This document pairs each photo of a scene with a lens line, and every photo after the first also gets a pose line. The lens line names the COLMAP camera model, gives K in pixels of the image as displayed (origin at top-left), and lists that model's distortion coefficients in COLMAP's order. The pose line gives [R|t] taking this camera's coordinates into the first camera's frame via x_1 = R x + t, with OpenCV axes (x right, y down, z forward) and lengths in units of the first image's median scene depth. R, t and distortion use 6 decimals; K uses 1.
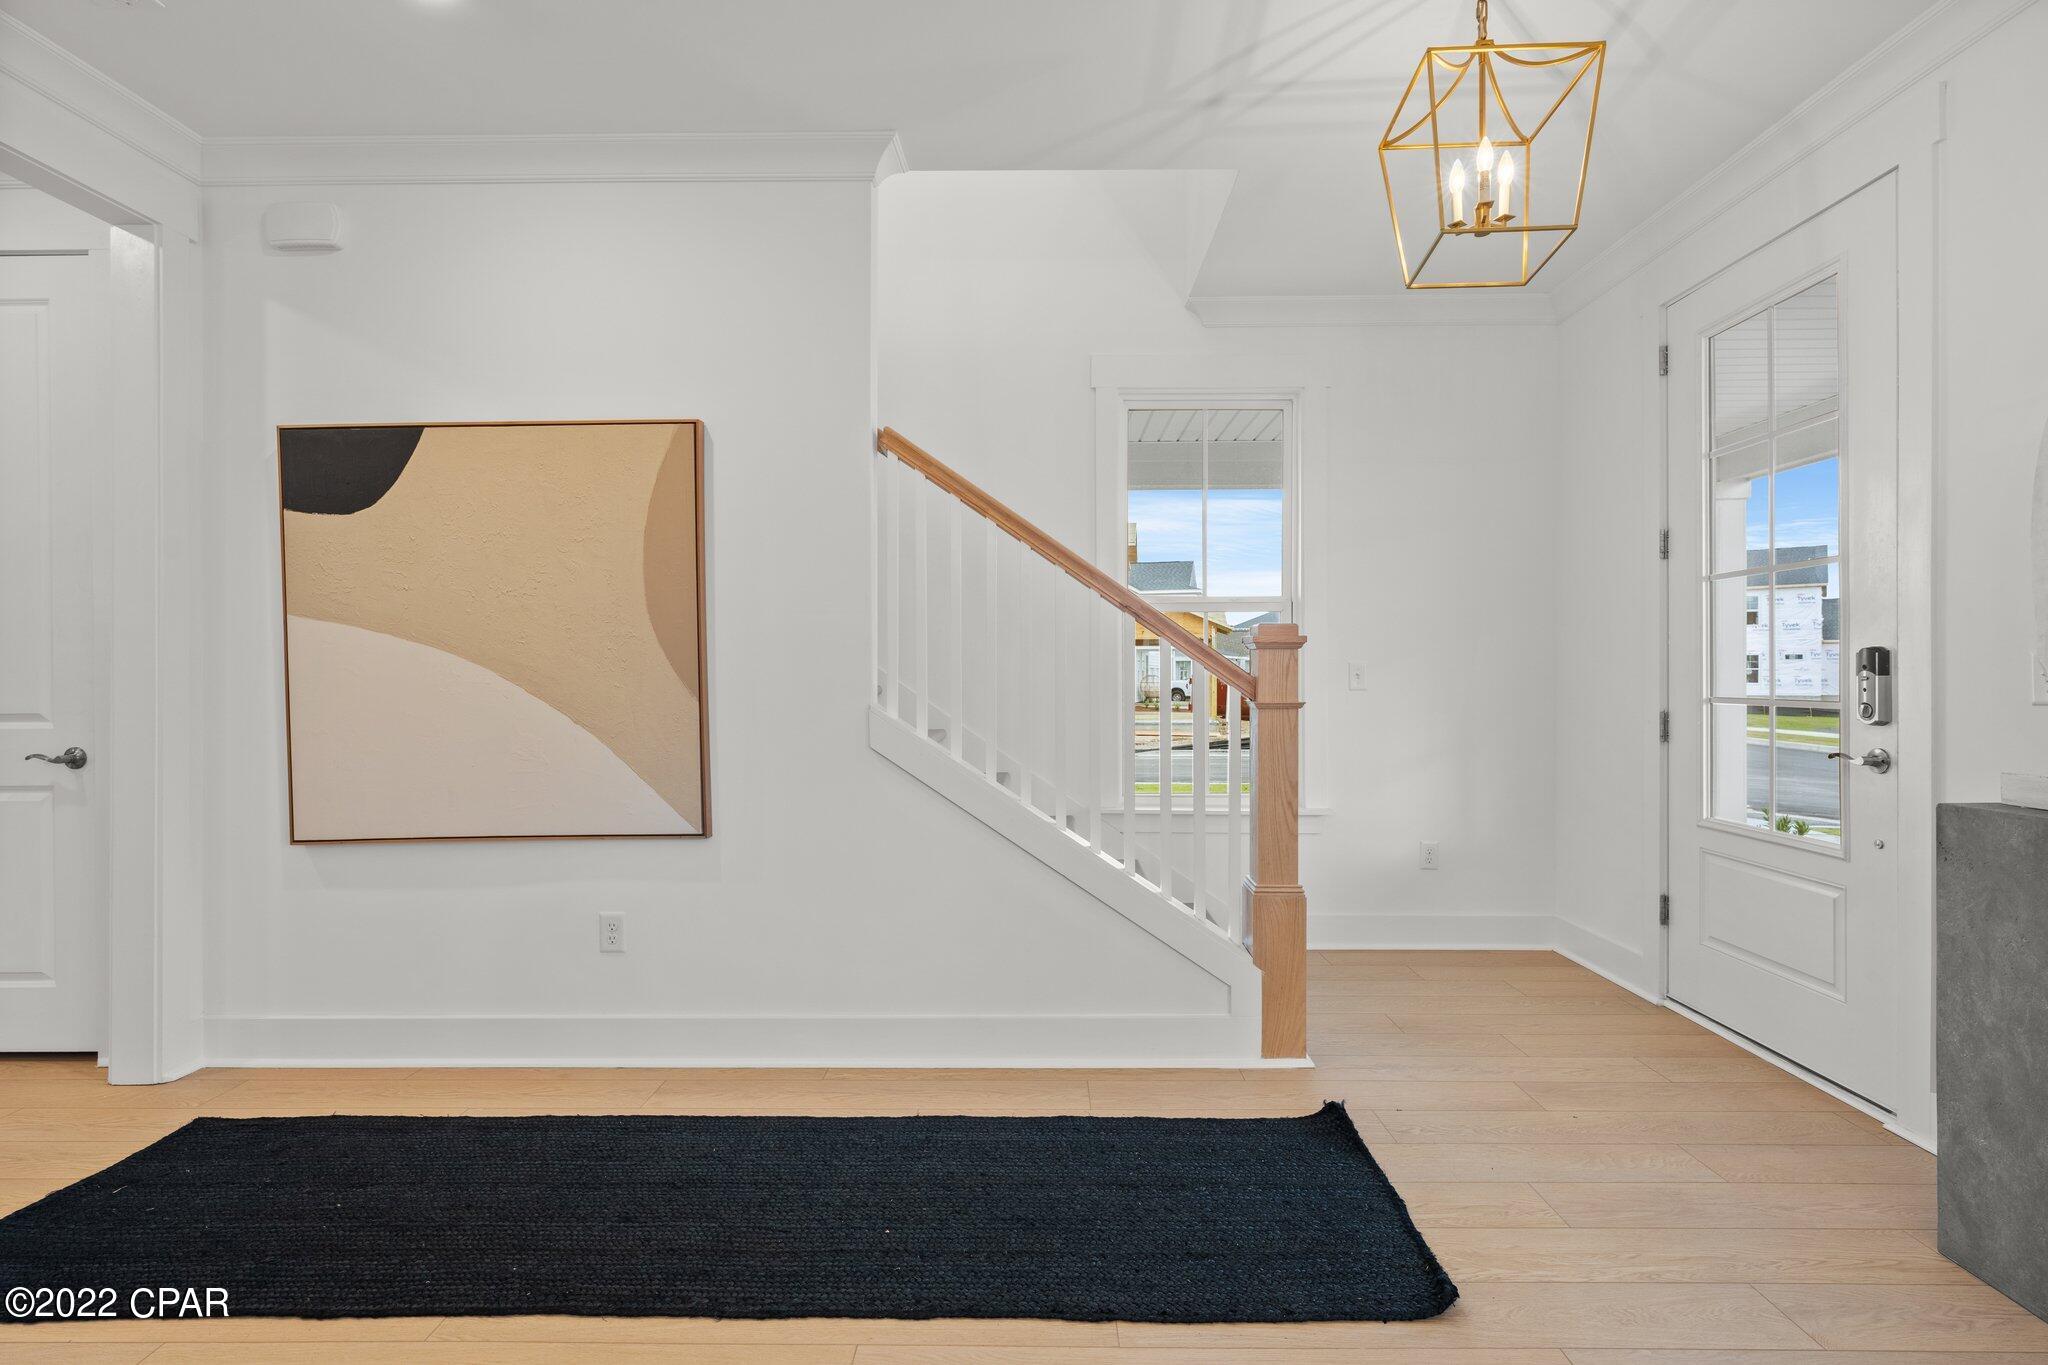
lens RADIAL K [[943.6, 0, 1029.4], [0, 943.6, 676.3], [0, 0, 1]] dist [0.000262, -0.000195]
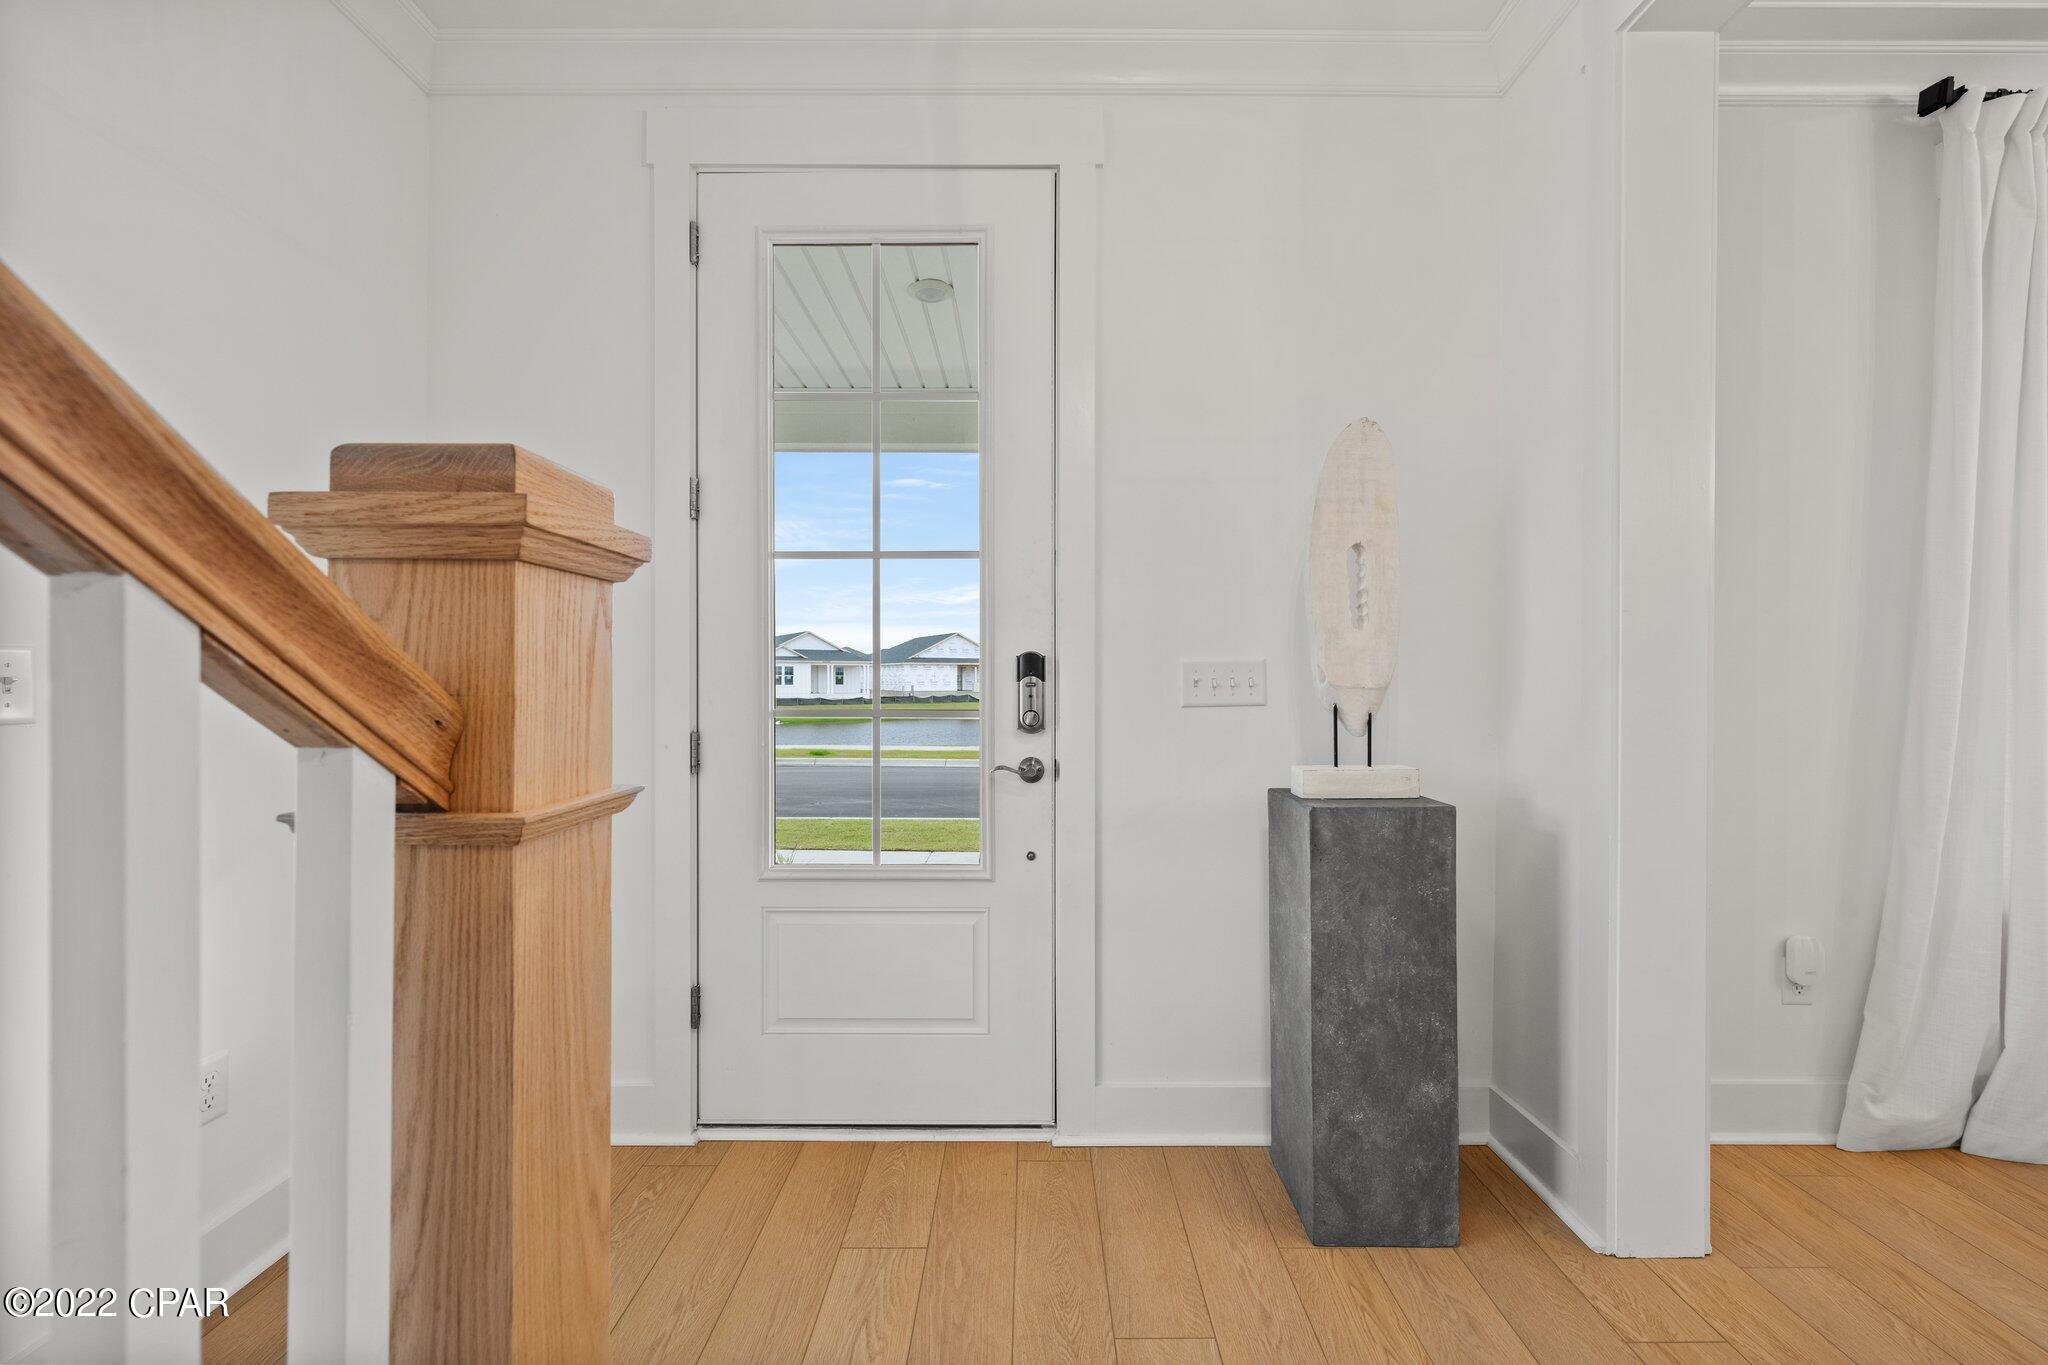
lens RADIAL K [[804.9, 0, 1024.0], [0, 804.9, 682.5], [0, 0, 1]] dist [0.001793, 0.000110]
pose [[-0.010200, -0.002194, 0.999946, 0.074345], [0.002581, 0.999994, 0.002220, -0.002359], [-0.999945, 0.002604, -0.010195, 1.029621]]
